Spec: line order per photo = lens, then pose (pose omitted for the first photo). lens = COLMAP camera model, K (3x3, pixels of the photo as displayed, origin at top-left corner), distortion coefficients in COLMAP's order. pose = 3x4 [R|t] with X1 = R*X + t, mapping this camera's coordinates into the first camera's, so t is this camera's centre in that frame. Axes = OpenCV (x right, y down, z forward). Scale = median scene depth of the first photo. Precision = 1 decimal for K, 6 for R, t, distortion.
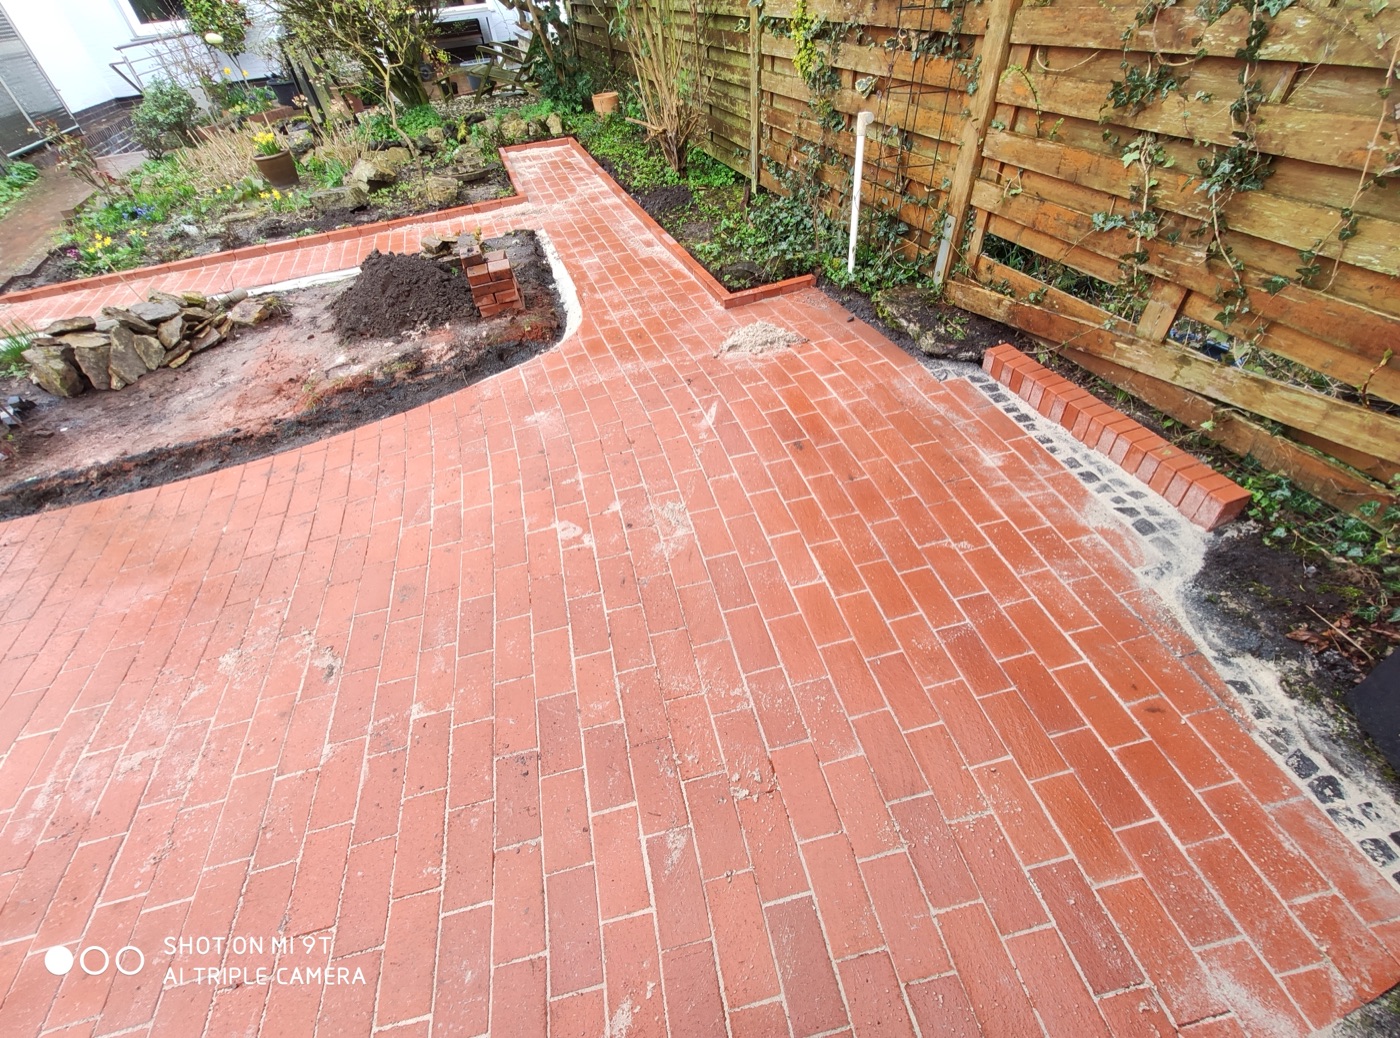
lens RADIAL K [[603.2, 0, 700.0], [0, 603.2, 519.0], [0, 0, 1]] dist [-0.000052, 0.001786]
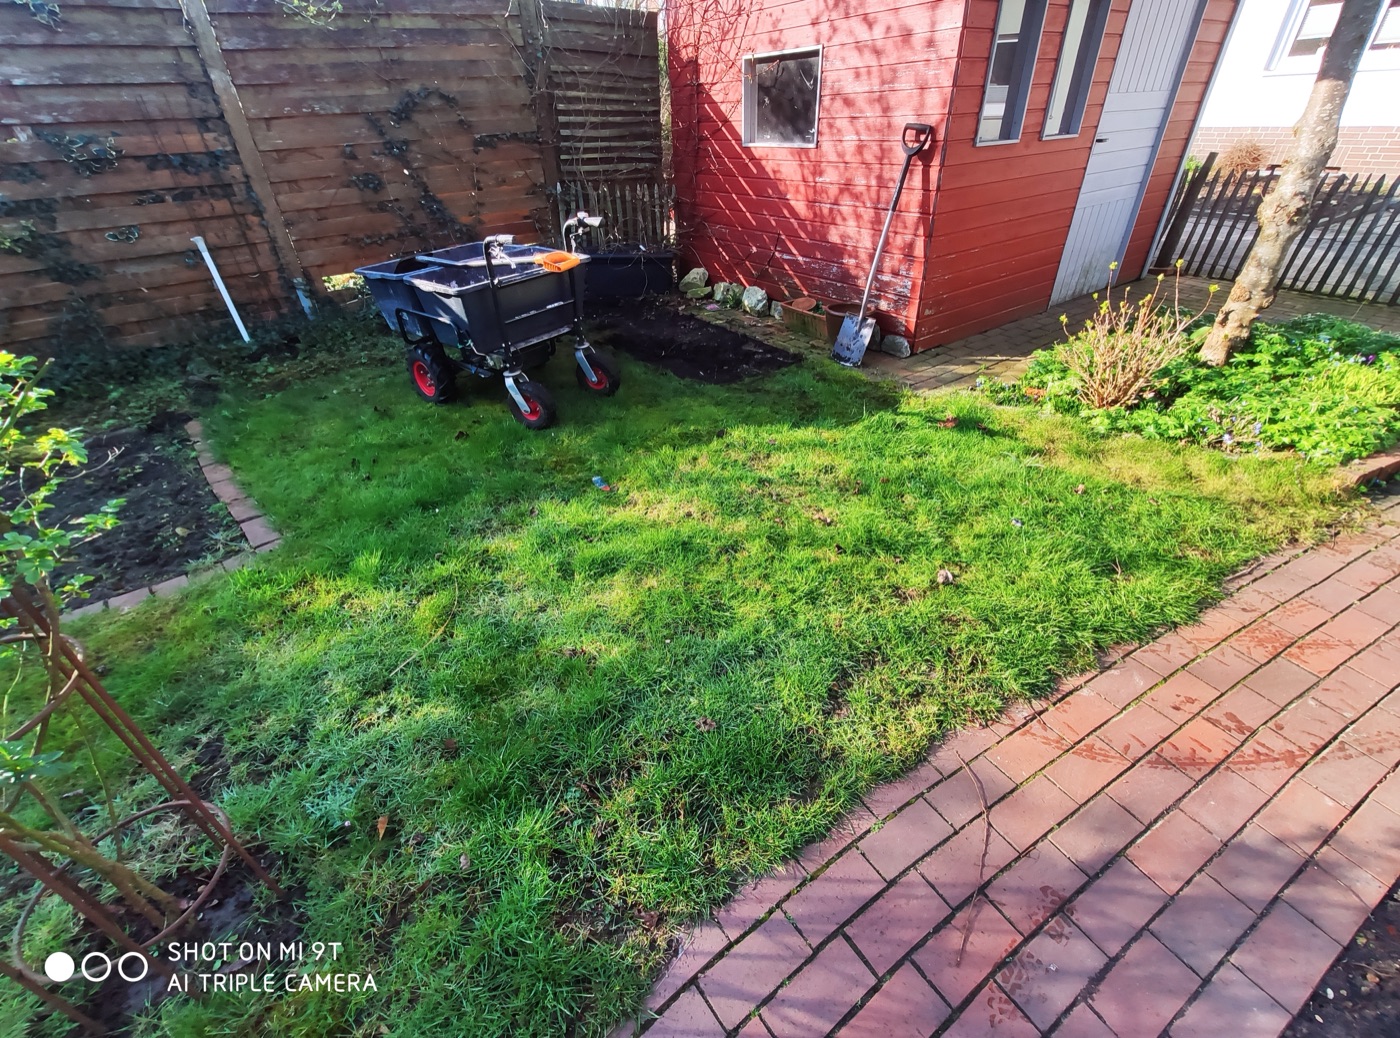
lens RADIAL K [[603.7, 0, 701.3], [0, 603.7, 516.8], [0, 0, 1]] dist [0.001280, -0.000023]
pose [[-0.276906, -0.468307, 0.839054, -1.426623], [0.695271, 0.505083, 0.511360, -0.223664], [-0.663266, 0.724968, 0.185740, 0.390198]]
